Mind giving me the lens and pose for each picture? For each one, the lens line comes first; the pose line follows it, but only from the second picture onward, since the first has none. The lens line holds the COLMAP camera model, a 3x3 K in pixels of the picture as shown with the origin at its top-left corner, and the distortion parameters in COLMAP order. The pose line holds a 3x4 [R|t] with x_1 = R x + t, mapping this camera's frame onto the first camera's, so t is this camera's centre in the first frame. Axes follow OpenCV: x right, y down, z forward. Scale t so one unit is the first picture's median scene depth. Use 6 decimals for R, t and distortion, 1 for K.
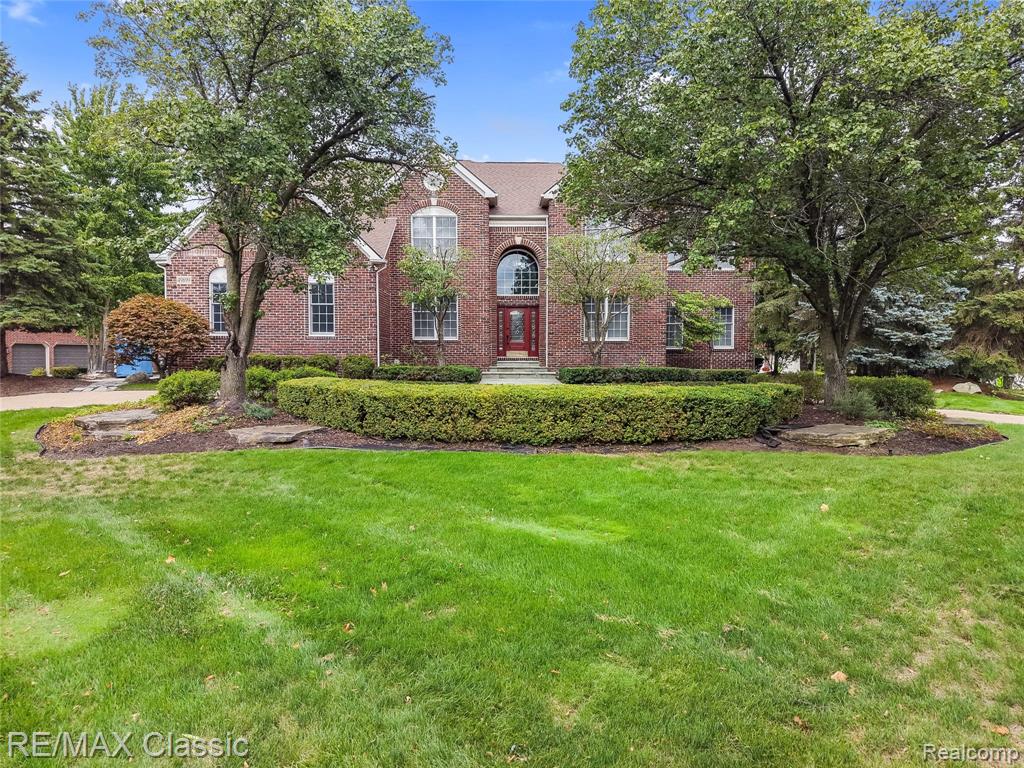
lens RADIAL K [[698.5, 0, 513.8], [0, 698.5, 393.2], [0, 0, 1]] dist [0.054966, -0.049557]
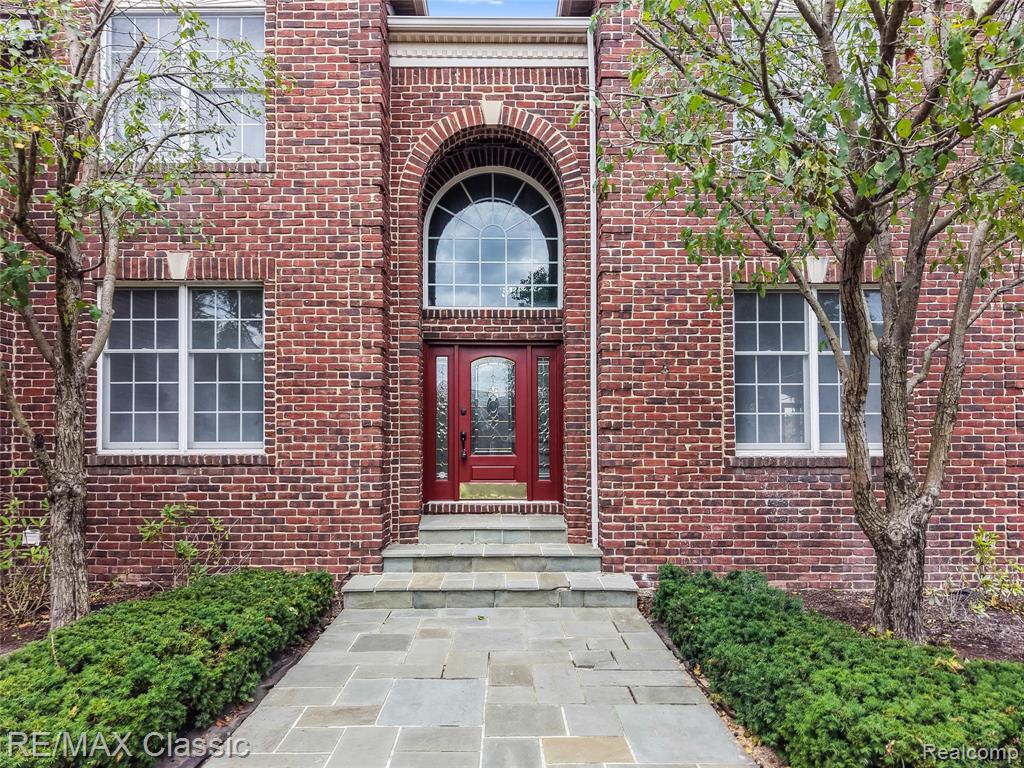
lens RADIAL K [[698.5, 0, 516.9], [0, 698.5, 390.5], [0, 0, 1]] dist [0.054966, -0.049557]
pose [[0.999997, -0.001946, 0.001640, 0.017082], [0.002143, 0.991515, -0.129972, -0.068258], [-0.001373, 0.129975, 0.991516, 0.765265]]
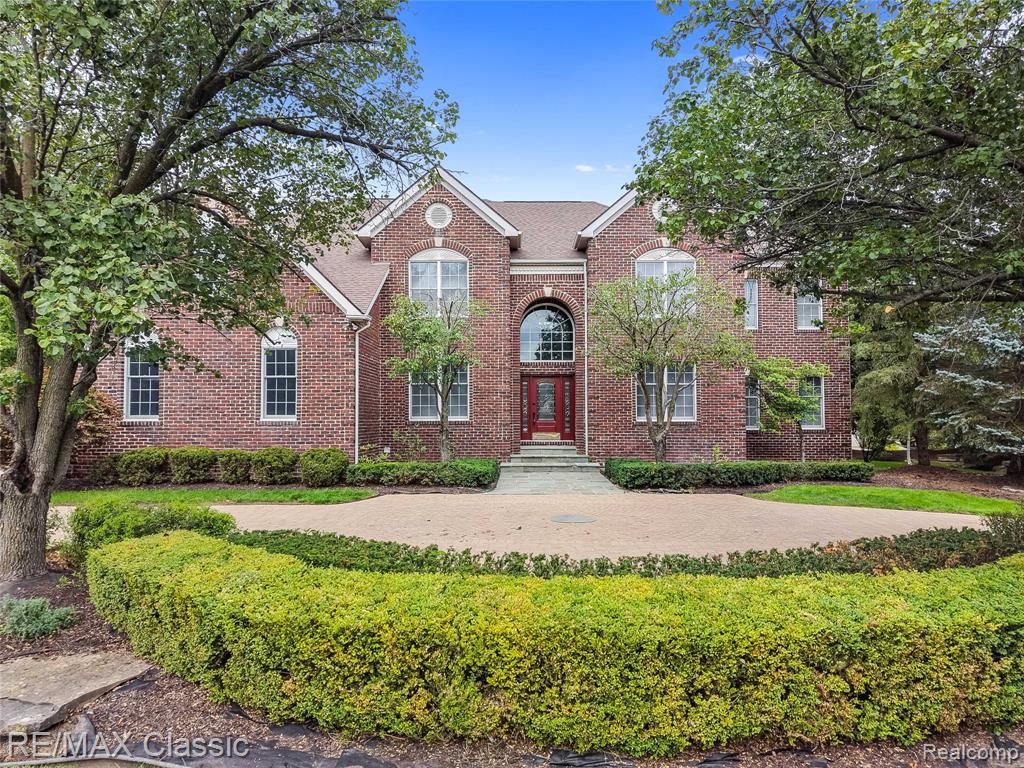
lens RADIAL K [[698.5, 0, 533.3], [0, 698.5, 393.8], [0, 0, 1]] dist [0.054966, -0.049557]
pose [[0.999989, -0.004380, 0.001412, -0.011945], [0.004486, 0.996206, -0.086908, -0.041044], [-0.001026, 0.086913, 0.996215, 0.255111]]
